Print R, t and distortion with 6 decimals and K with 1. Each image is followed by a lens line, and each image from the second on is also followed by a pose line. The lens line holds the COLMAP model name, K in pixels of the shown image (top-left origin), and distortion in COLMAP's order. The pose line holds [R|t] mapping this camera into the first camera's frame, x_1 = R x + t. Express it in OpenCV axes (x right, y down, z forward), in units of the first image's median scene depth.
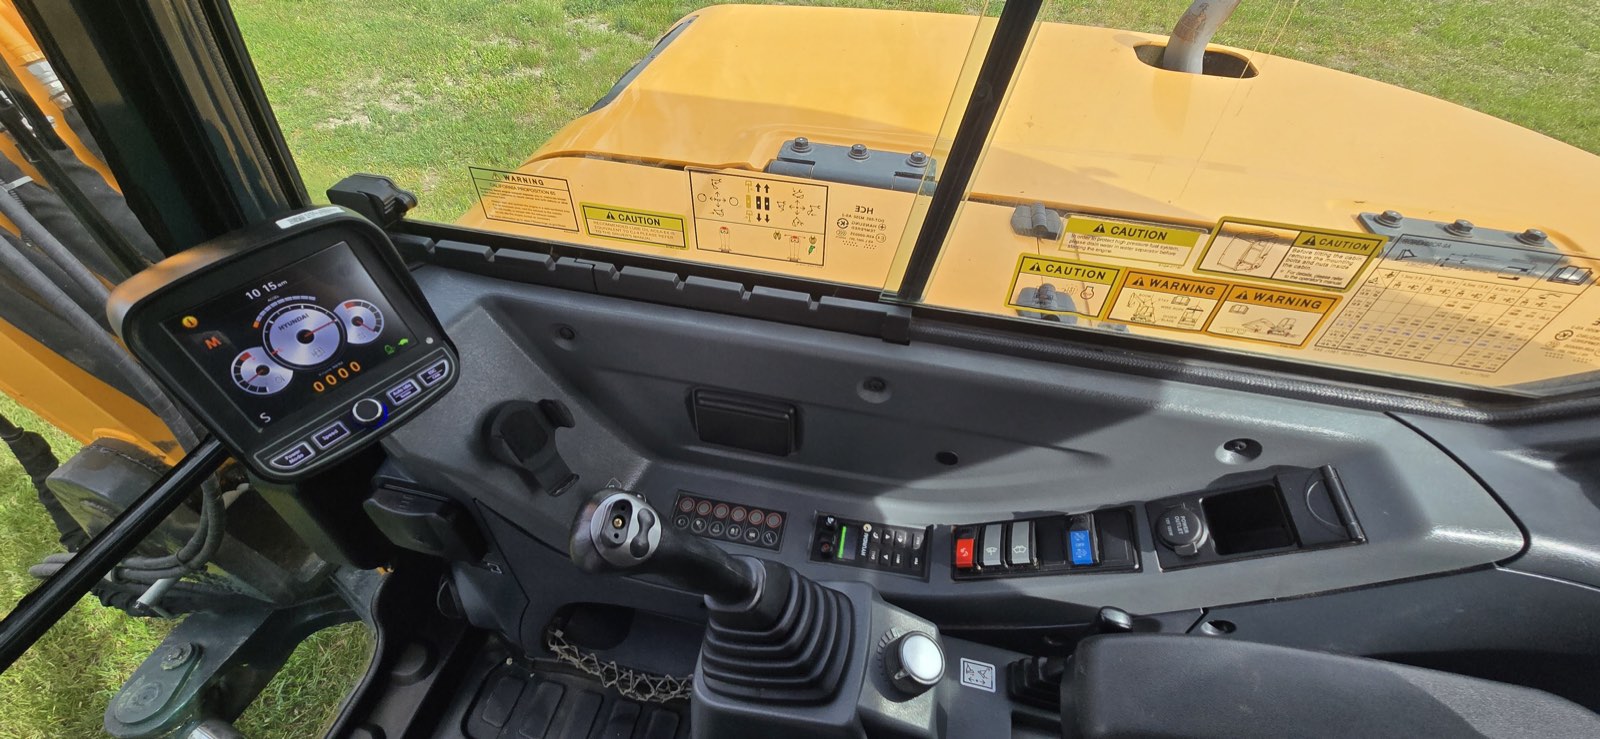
lens RADIAL K [[655.7, 0, 801.9], [0, 655.7, 381.2], [0, 0, 1]] dist [-0.000059, 0.000502]
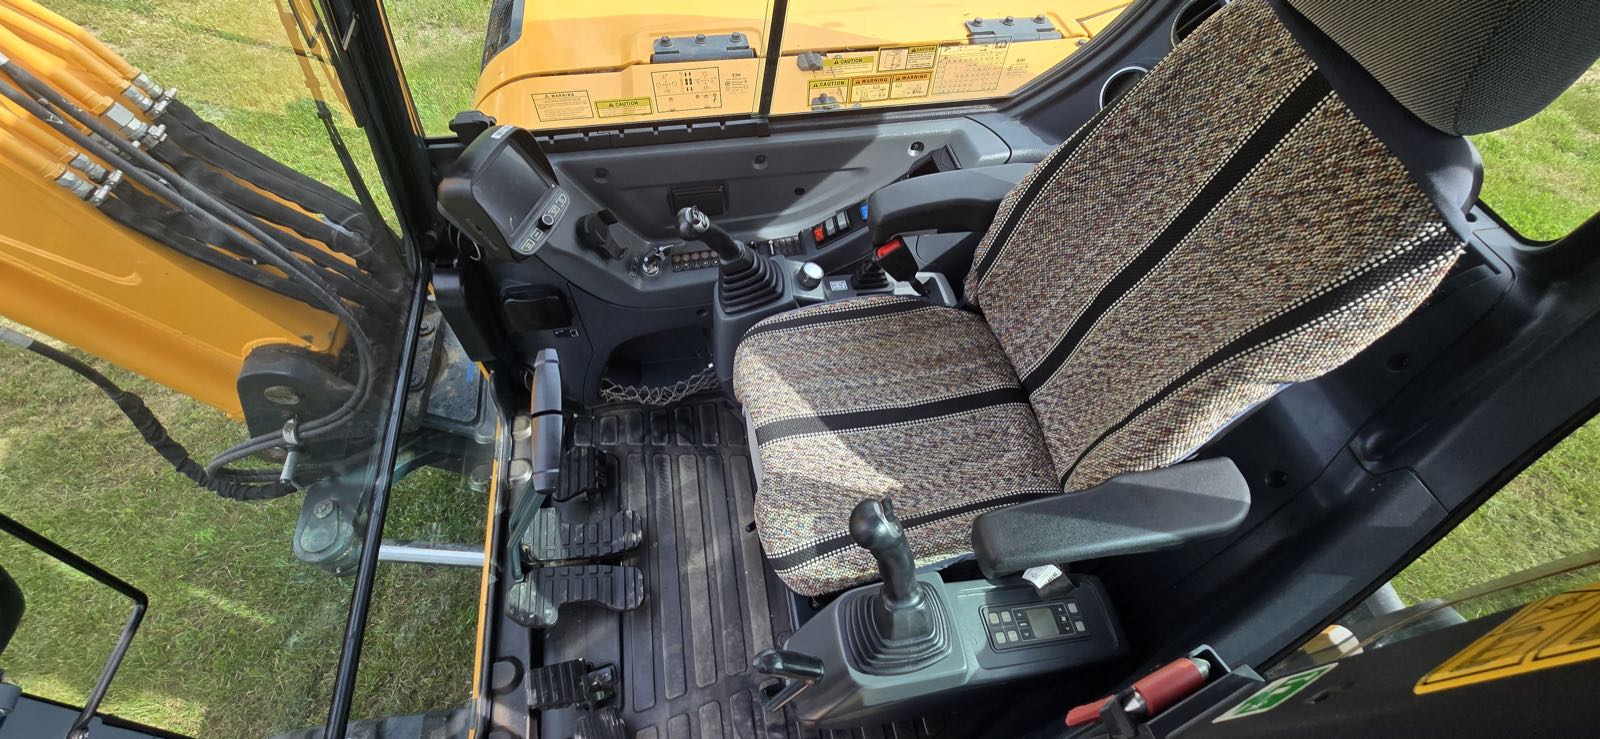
lens RADIAL K [[642.0, 0, 800.0], [0, 642.0, 379.9], [0, 0, 1]] dist [-0.002000, 0.000003]
pose [[0.929574, -0.307956, 0.202620, -0.389546], [0.260543, 0.937698, 0.229871, 0.219767], [-0.260786, -0.160891, 0.951895, -1.077103]]
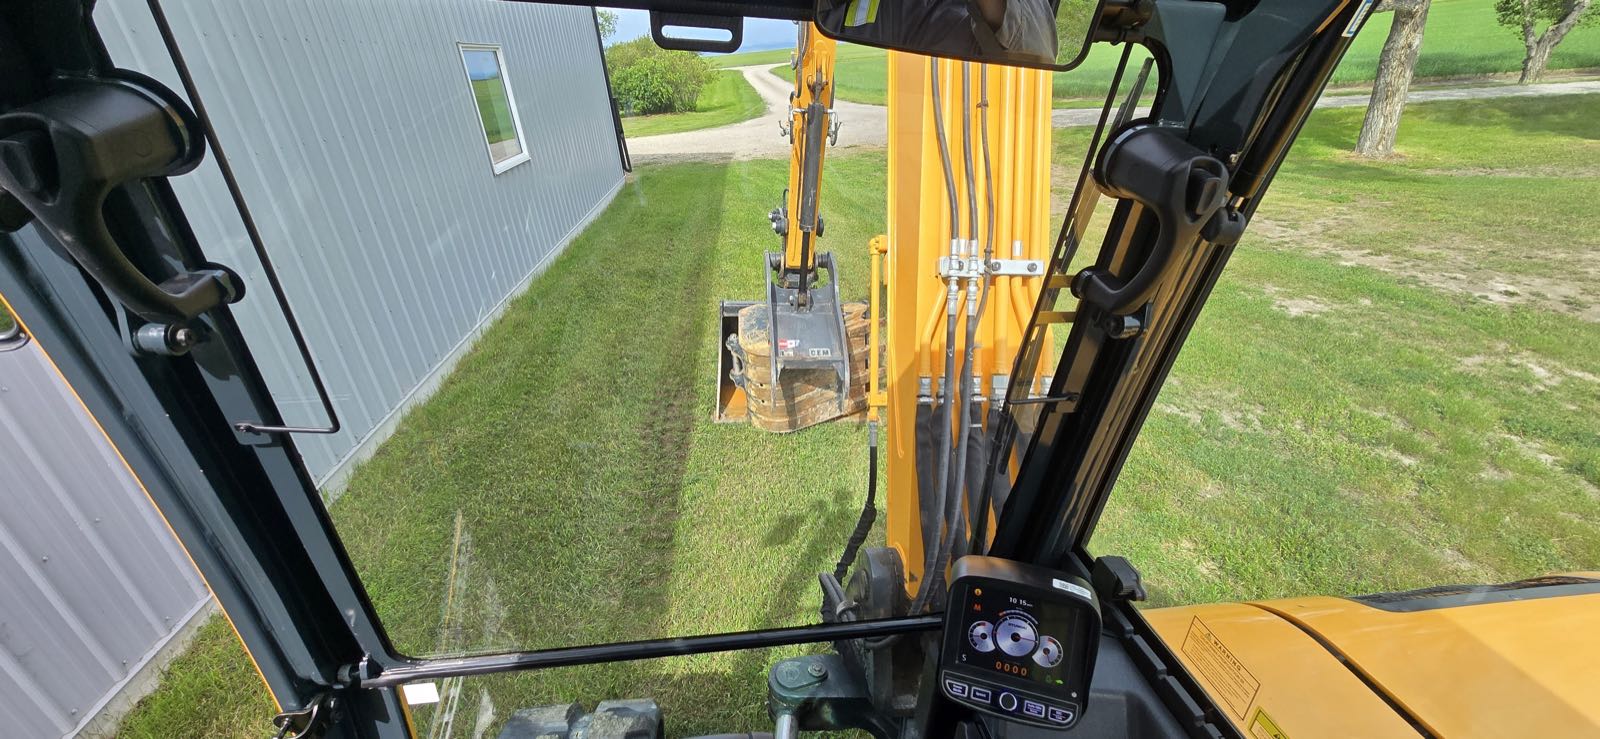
lens RADIAL K [[655.7, 0, 801.9], [0, 655.7, 381.2], [0, 0, 1]] dist [-0.000059, 0.000502]
pose [[0.362396, 0.381049, -0.850571, 0.109927], [-0.687909, 0.725103, 0.031748, -0.164353], [0.628848, 0.573610, 0.524901, -0.368484]]
